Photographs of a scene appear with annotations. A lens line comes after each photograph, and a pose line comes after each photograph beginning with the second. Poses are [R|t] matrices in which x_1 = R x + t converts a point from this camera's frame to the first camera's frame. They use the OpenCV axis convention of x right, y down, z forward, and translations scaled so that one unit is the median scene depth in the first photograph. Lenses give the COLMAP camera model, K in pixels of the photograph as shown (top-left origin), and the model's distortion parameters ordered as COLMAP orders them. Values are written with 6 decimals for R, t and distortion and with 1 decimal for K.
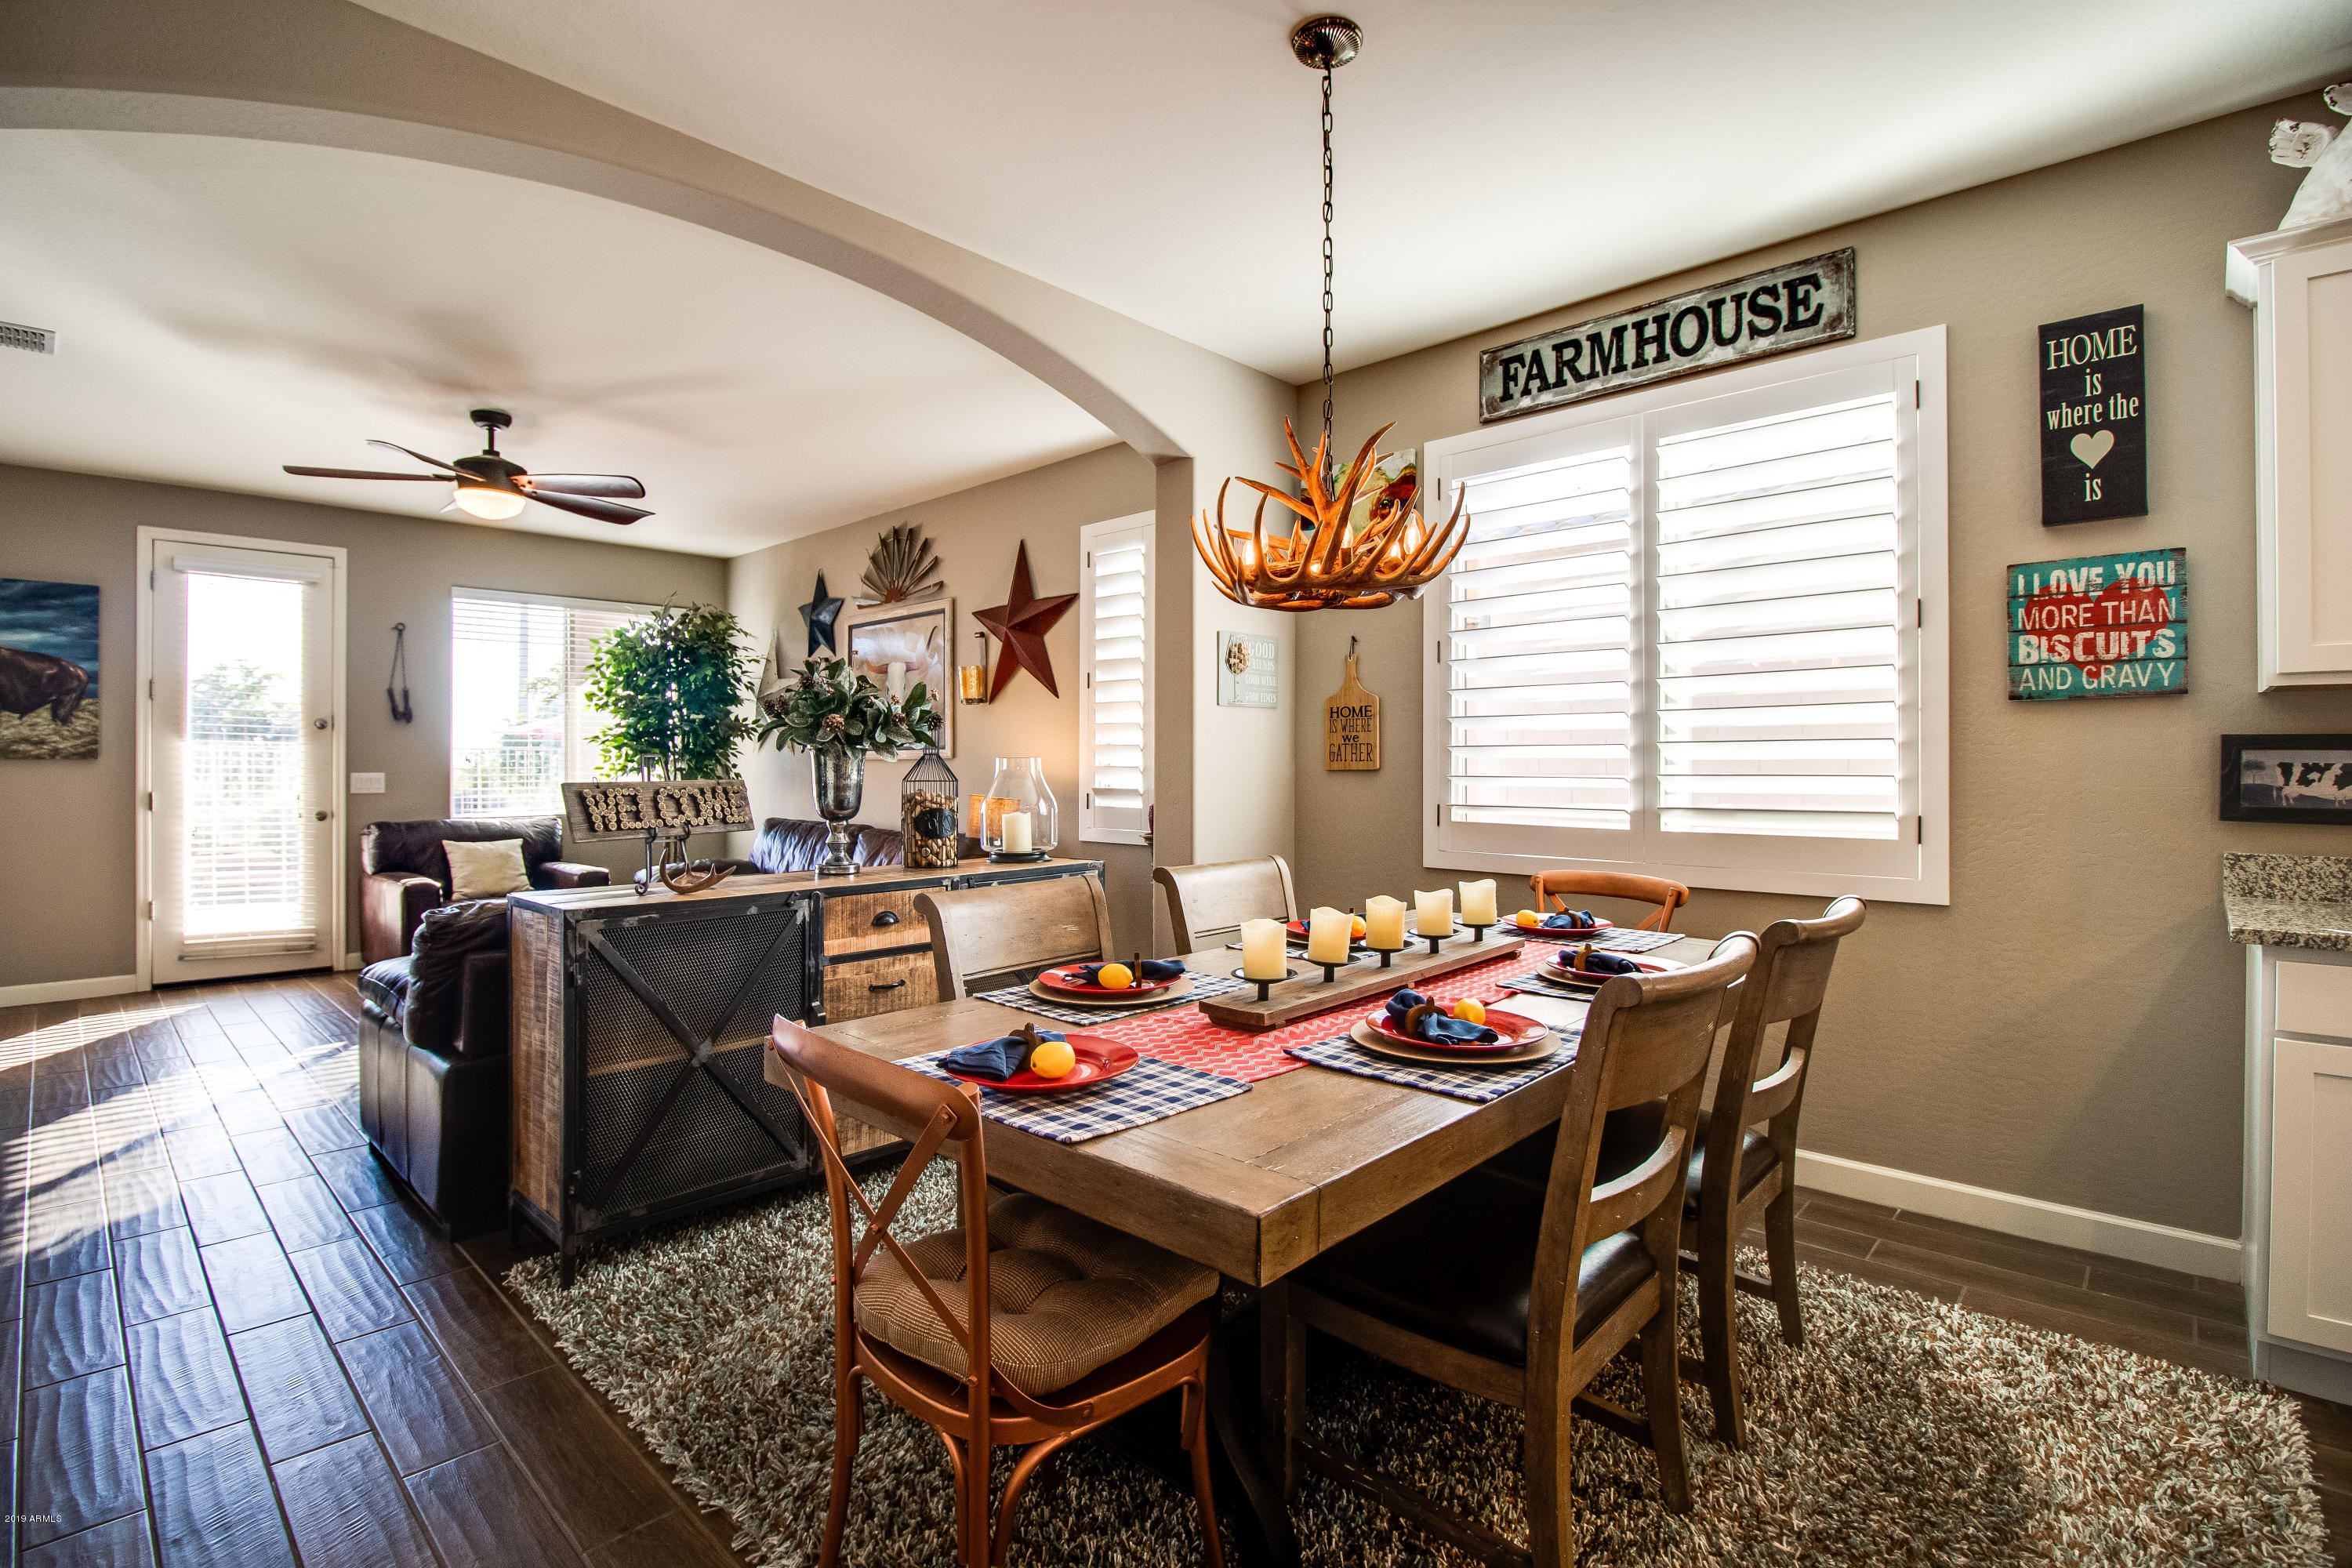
lens RADIAL K [[1092.9, 0, 1158.6], [0, 1092.9, 762.6], [0, 0, 1]] dist [-0.014173, -0.006044]
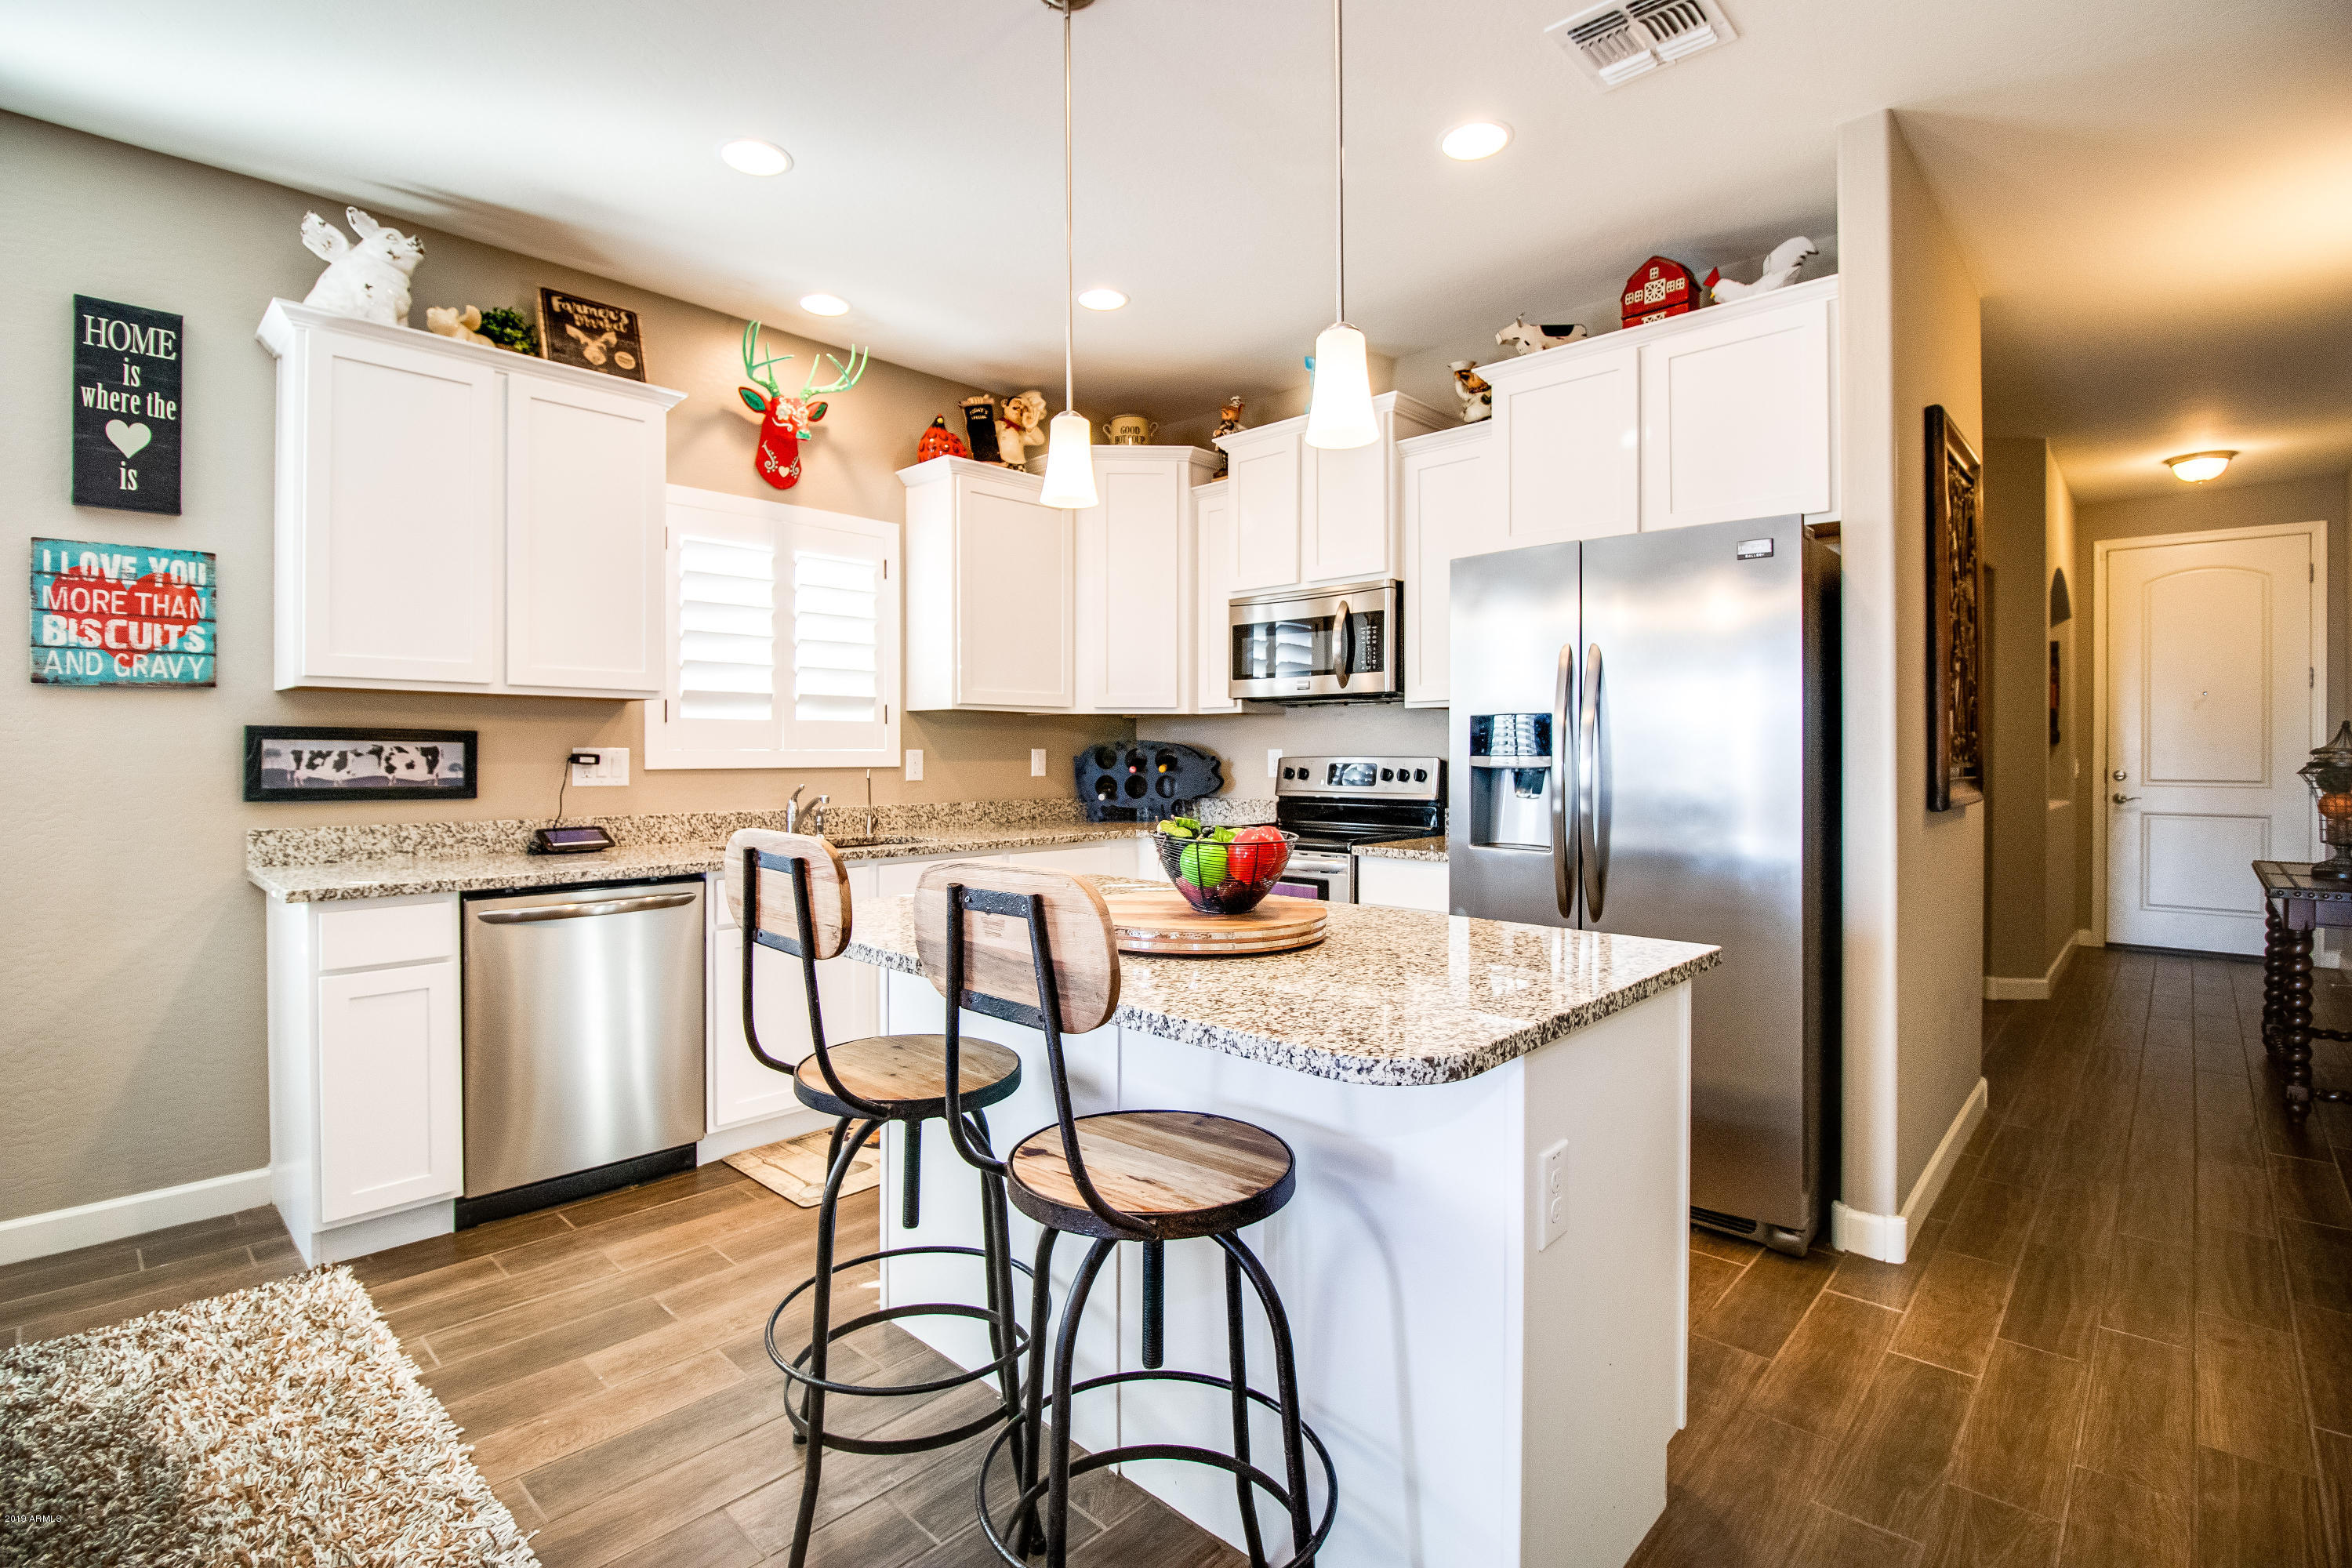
lens RADIAL K [[1074.5, 0, 1168.7], [0, 1074.5, 755.2], [0, 0, 1]] dist [-0.007939, -0.005288]
pose [[-0.007434, -0.001555, 0.999971, -0.101718], [0.001274, 0.999998, 0.001564, 0.003374], [-0.999972, 0.001286, -0.007432, 0.026801]]
